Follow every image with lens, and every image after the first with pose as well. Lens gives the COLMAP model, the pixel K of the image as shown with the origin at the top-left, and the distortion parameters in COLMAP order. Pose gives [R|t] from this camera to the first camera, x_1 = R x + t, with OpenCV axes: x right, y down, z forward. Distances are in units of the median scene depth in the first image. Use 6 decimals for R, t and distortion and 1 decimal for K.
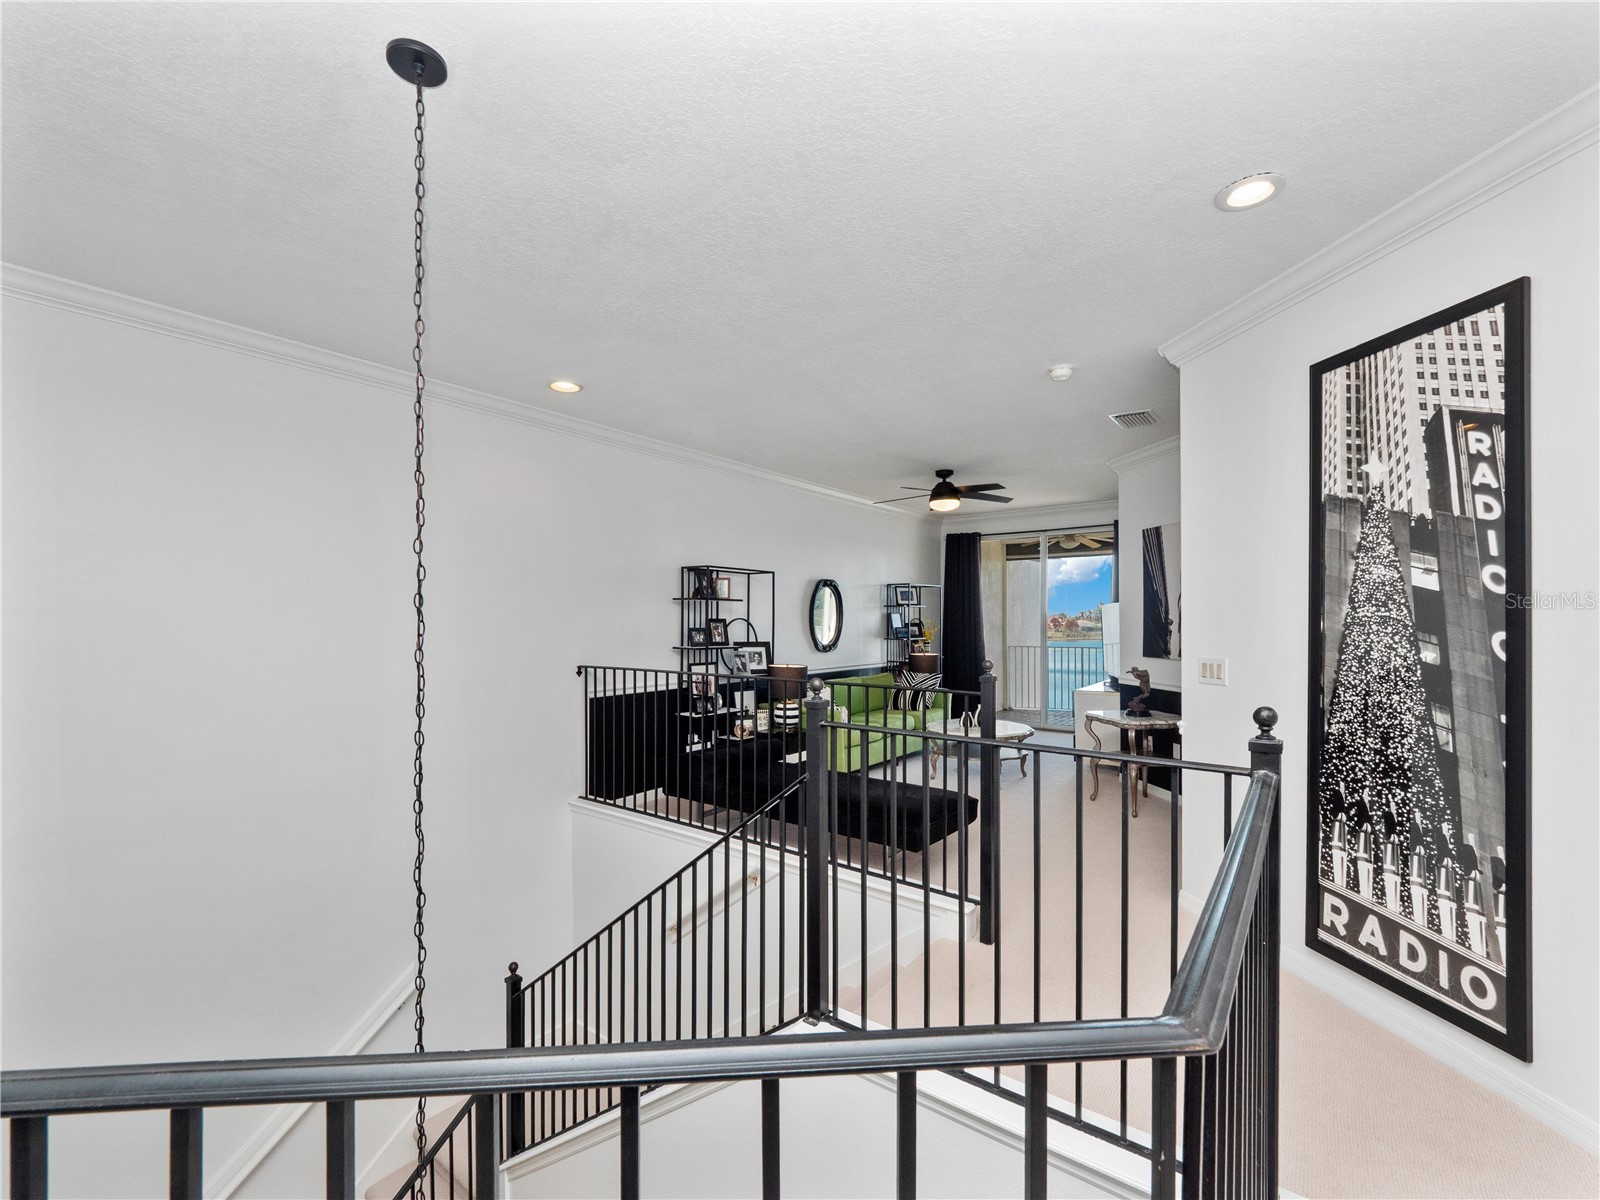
lens RADIAL K [[689.4, 0, 759.8], [0, 689.4, 607.6], [0, 0, 1]] dist [0.014705, -0.005895]
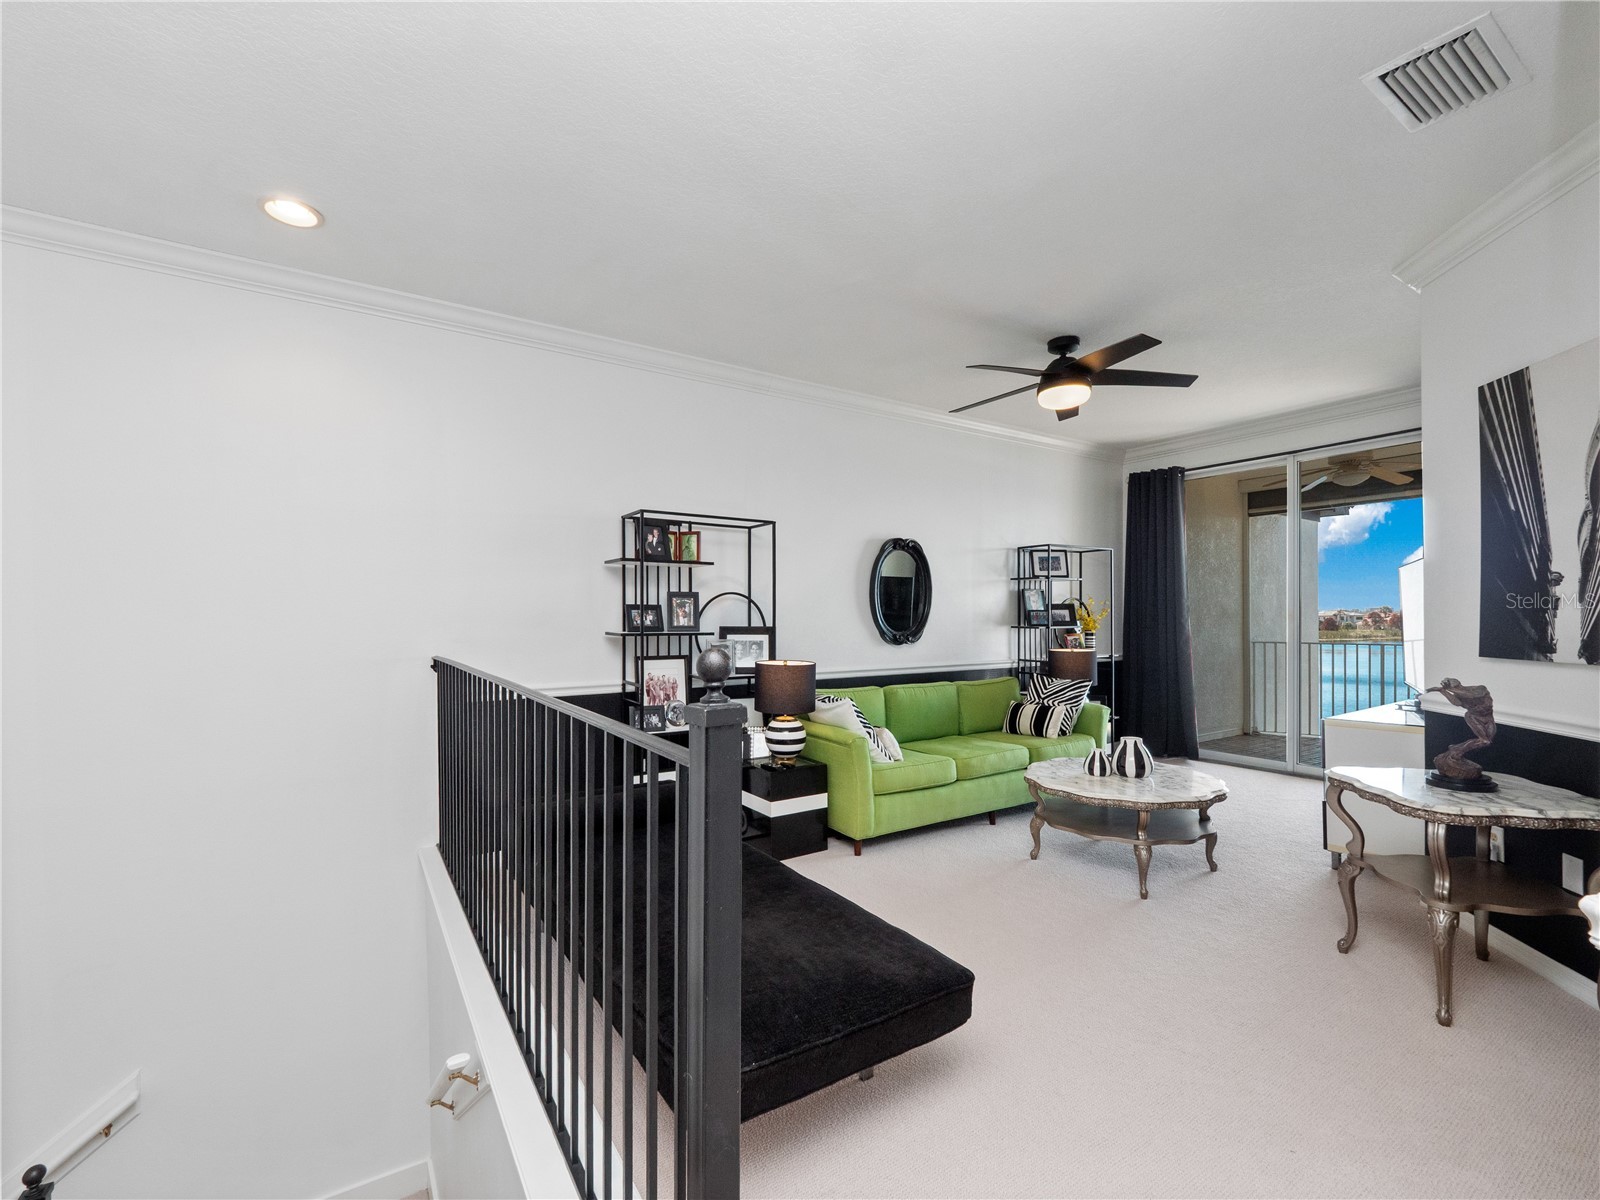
lens RADIAL K [[689.4, 0, 775.5], [0, 689.4, 613.2], [0, 0, 1]] dist [0.014705, -0.005895]
pose [[0.948084, -0.005076, -0.317981, 0.228719], [0.008673, 0.999913, 0.009898, 0.030048], [0.317903, -0.012142, 0.948045, 0.365739]]
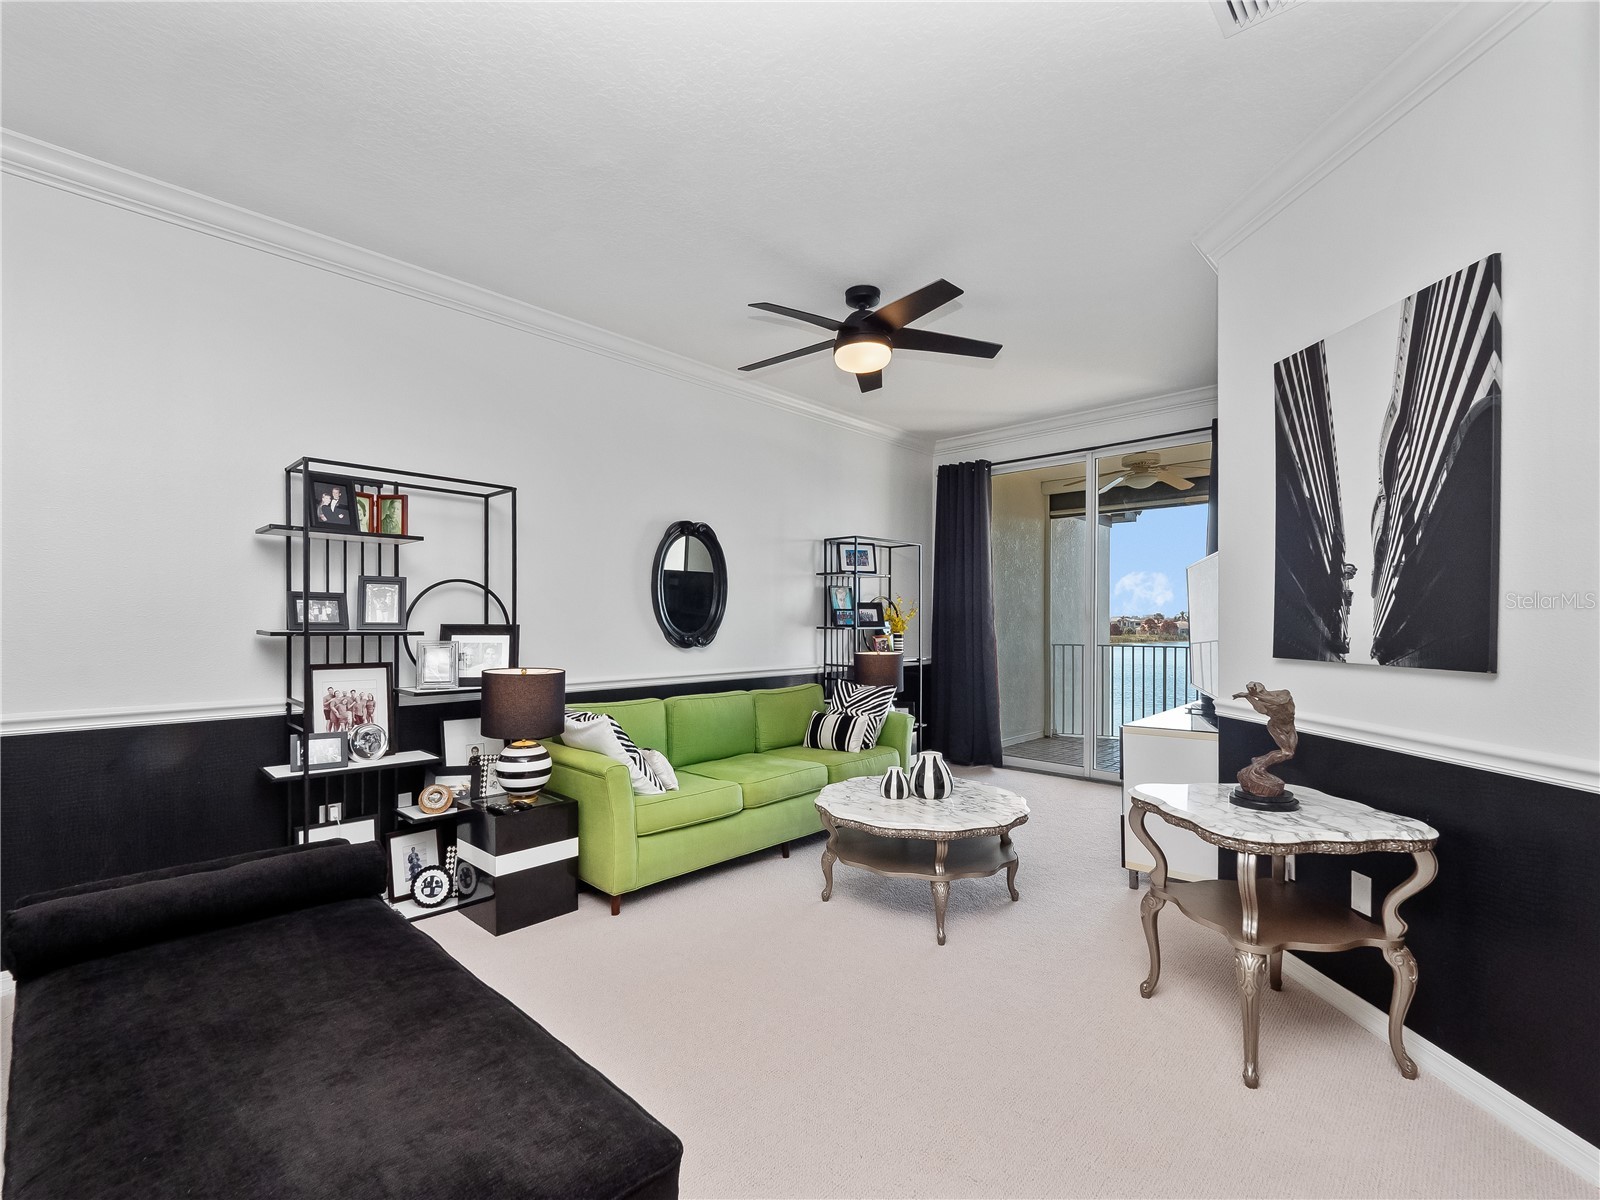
lens RADIAL K [[689.4, 0, 787.4], [0, 689.4, 615.2], [0, 0, 1]] dist [0.014705, -0.005895]
pose [[0.996338, 0.002104, -0.085479, 0.263836], [-0.001666, 0.999985, 0.005195, 0.039547], [0.085488, -0.005034, 0.996326, 0.497421]]
